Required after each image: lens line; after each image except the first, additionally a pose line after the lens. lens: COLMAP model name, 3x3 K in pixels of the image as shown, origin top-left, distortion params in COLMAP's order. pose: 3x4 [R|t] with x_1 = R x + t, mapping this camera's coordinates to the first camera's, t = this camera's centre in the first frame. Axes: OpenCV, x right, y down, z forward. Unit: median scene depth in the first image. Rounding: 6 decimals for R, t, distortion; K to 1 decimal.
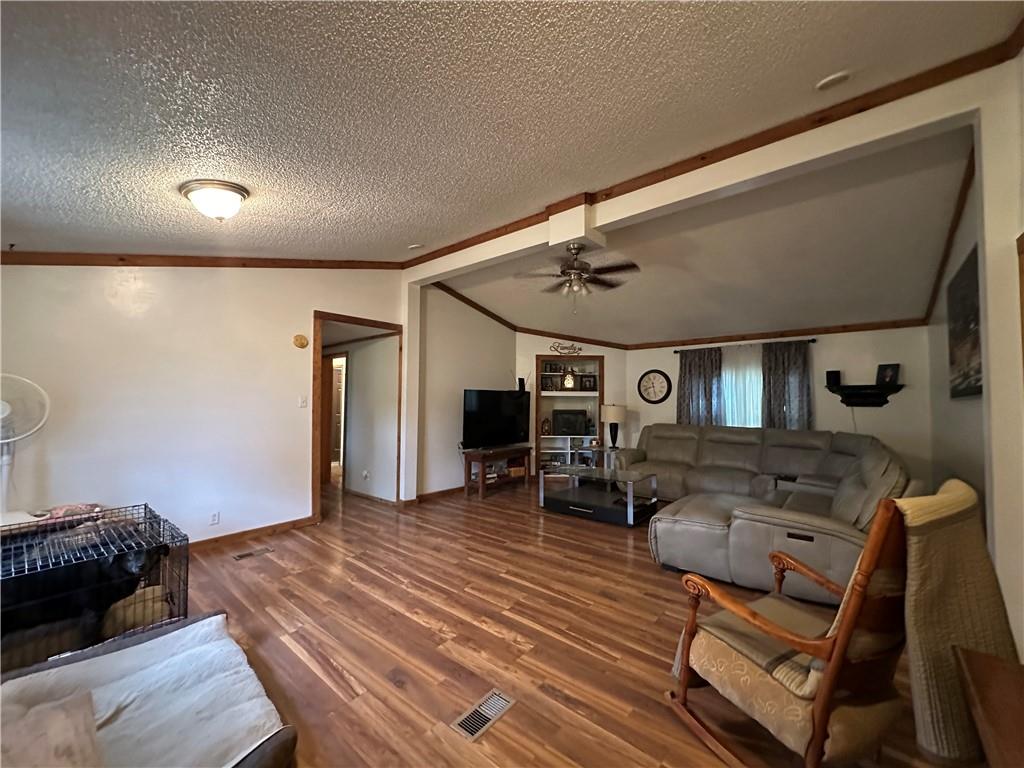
lens RADIAL K [[409.0, 0, 513.3], [0, 409.0, 385.2], [0, 0, 1]] dist [-0.003407, 0.000643]
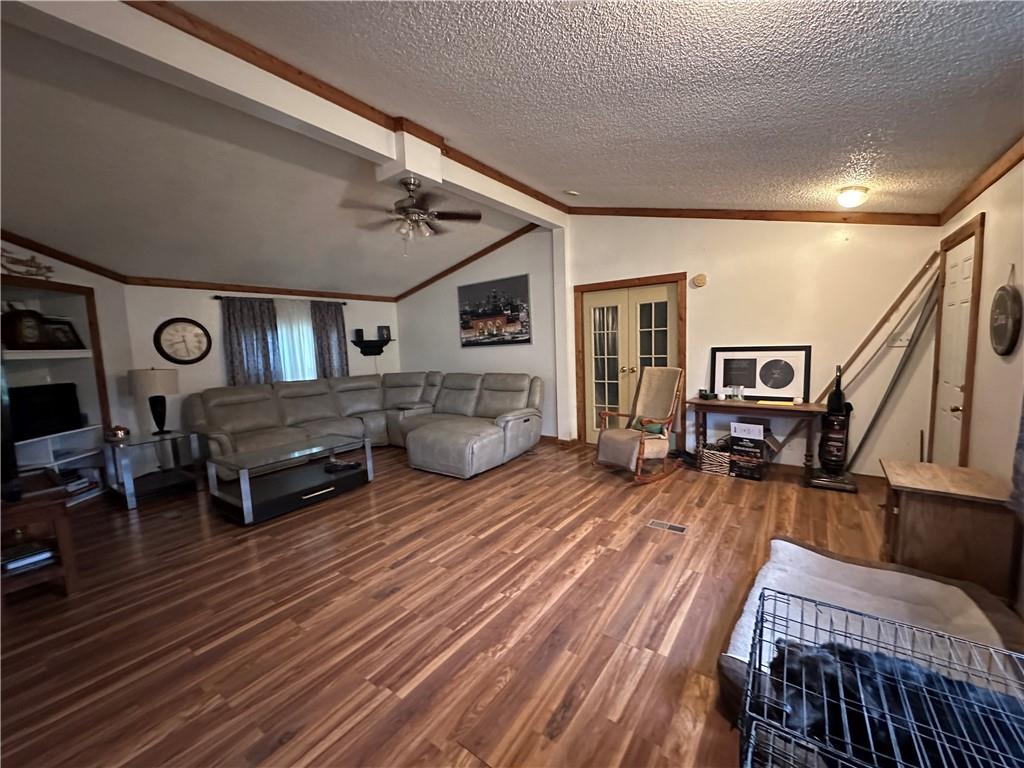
lens RADIAL K [[409.0, 0, 513.3], [0, 409.0, 385.2], [0, 0, 1]] dist [-0.003407, 0.000643]
pose [[-0.075081, -0.103389, 0.991803, -0.970058], [0.000313, 0.994608, 0.103705, 0.014315], [-0.997177, 0.008097, -0.074643, 1.026368]]
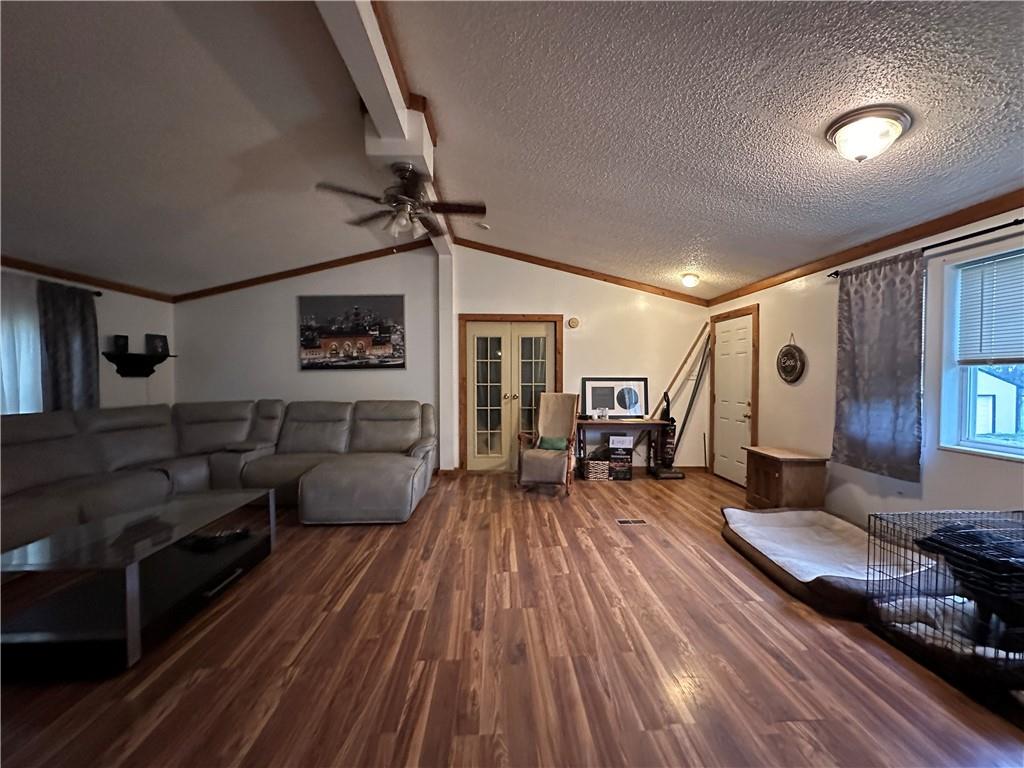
lens RADIAL K [[409.0, 0, 513.3], [0, 409.0, 385.2], [0, 0, 1]] dist [-0.003407, 0.000643]
pose [[-0.679082, -0.022621, 0.733714, -0.675241], [-0.030482, 0.999532, 0.002604, 0.070324], [-0.733429, -0.020597, -0.679454, 1.653485]]
